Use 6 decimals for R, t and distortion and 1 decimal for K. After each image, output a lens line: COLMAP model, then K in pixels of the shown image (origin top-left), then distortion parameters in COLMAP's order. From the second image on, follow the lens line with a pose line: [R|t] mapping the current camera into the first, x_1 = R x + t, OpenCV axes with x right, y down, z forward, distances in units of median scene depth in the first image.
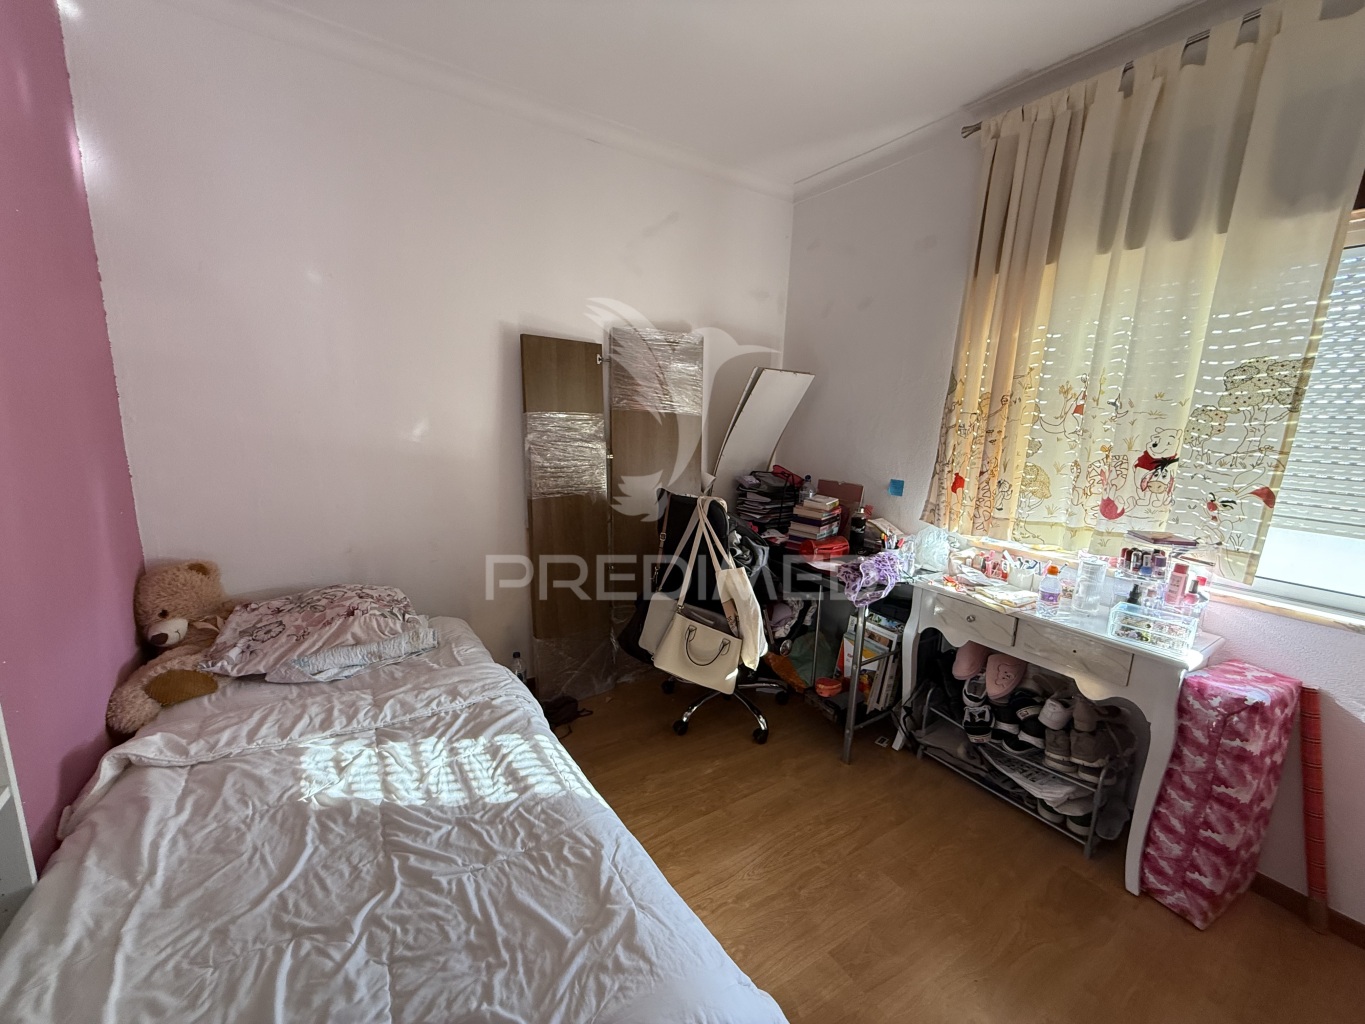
lens RADIAL K [[542.6, 0, 682.5], [0, 542.6, 512.0], [0, 0, 1]] dist [-0.001806, 0.000169]
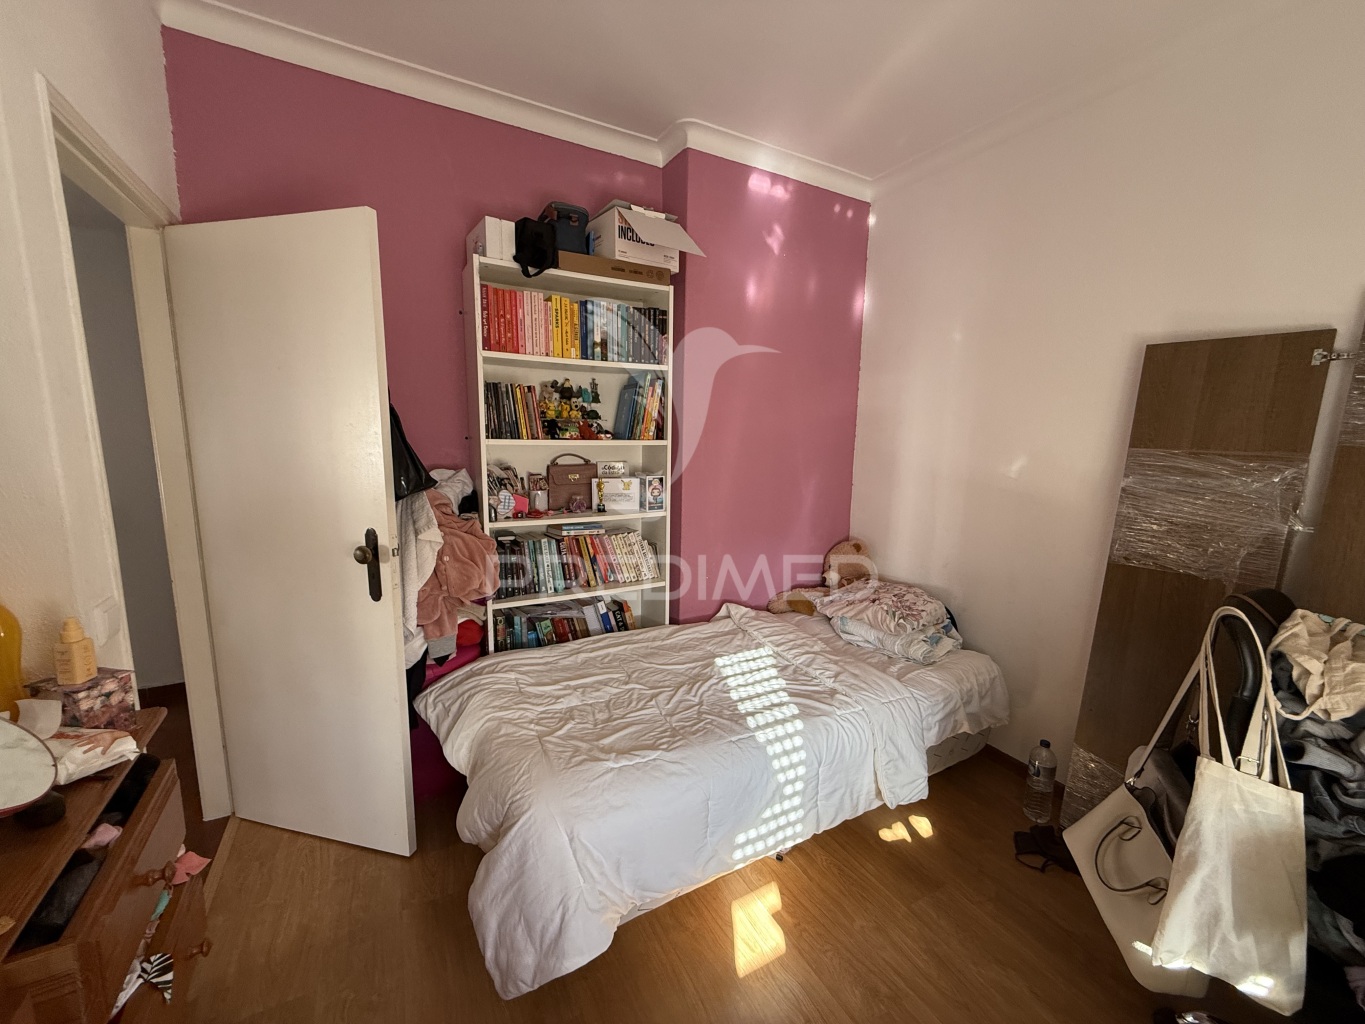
lens RADIAL K [[542.6, 0, 682.5], [0, 542.6, 512.0], [0, 0, 1]] dist [-0.001806, 0.000169]
pose [[-0.080080, 0.110372, -0.990659, 0.748755], [-0.208557, 0.969998, 0.124929, -0.091263], [0.974726, 0.216613, -0.054659, 0.661983]]
